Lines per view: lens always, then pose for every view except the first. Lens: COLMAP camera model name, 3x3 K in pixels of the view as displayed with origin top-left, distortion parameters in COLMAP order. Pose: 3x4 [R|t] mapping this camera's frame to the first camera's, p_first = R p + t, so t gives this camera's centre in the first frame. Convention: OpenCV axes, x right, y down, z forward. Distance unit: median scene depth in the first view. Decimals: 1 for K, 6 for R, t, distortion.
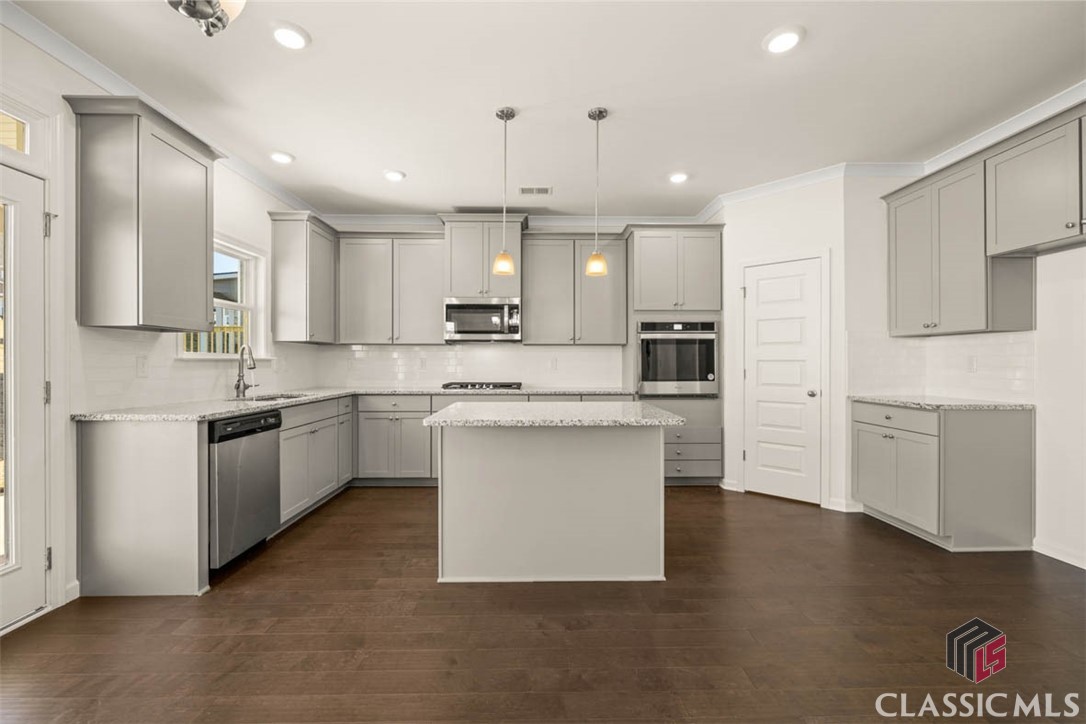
lens RADIAL K [[455.5, 0, 540.3], [0, 455.5, 360.5], [0, 0, 1]] dist [-0.002571, -0.000033]
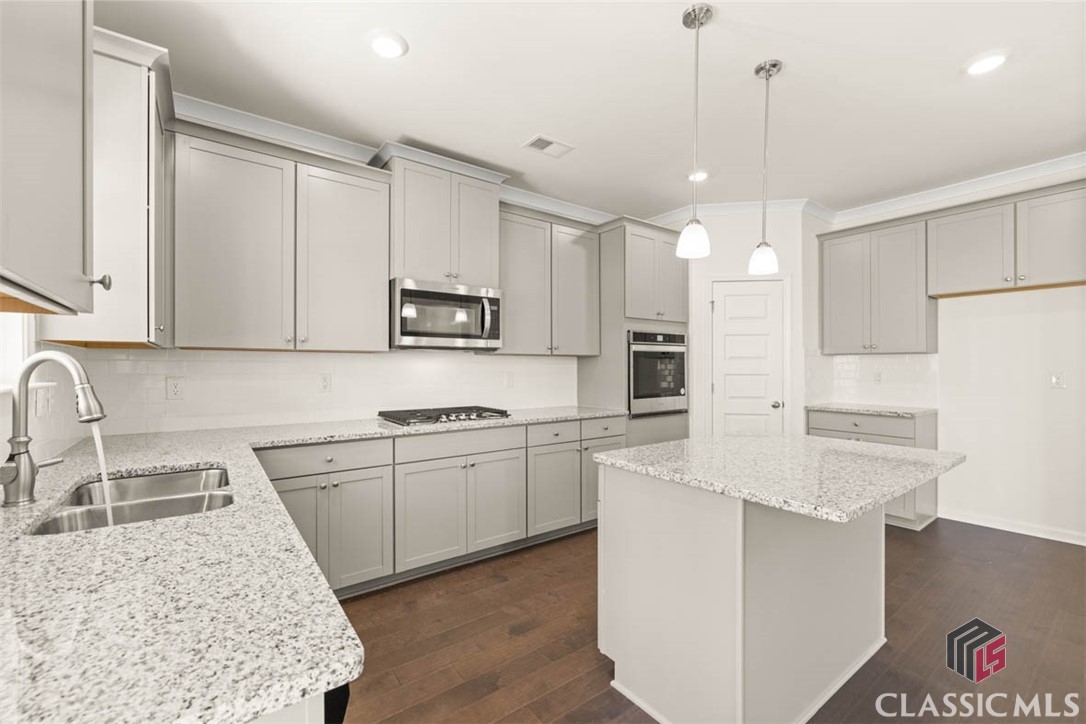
lens RADIAL K [[455.5, 0, 546.4], [0, 455.5, 365.9], [0, 0, 1]] dist [-0.002571, -0.000033]
pose [[0.809684, 0.000600, 0.586865, -0.424627], [-0.002129, 0.999996, 0.001915, -0.019562], [-0.586862, -0.002800, 0.809682, 0.390994]]
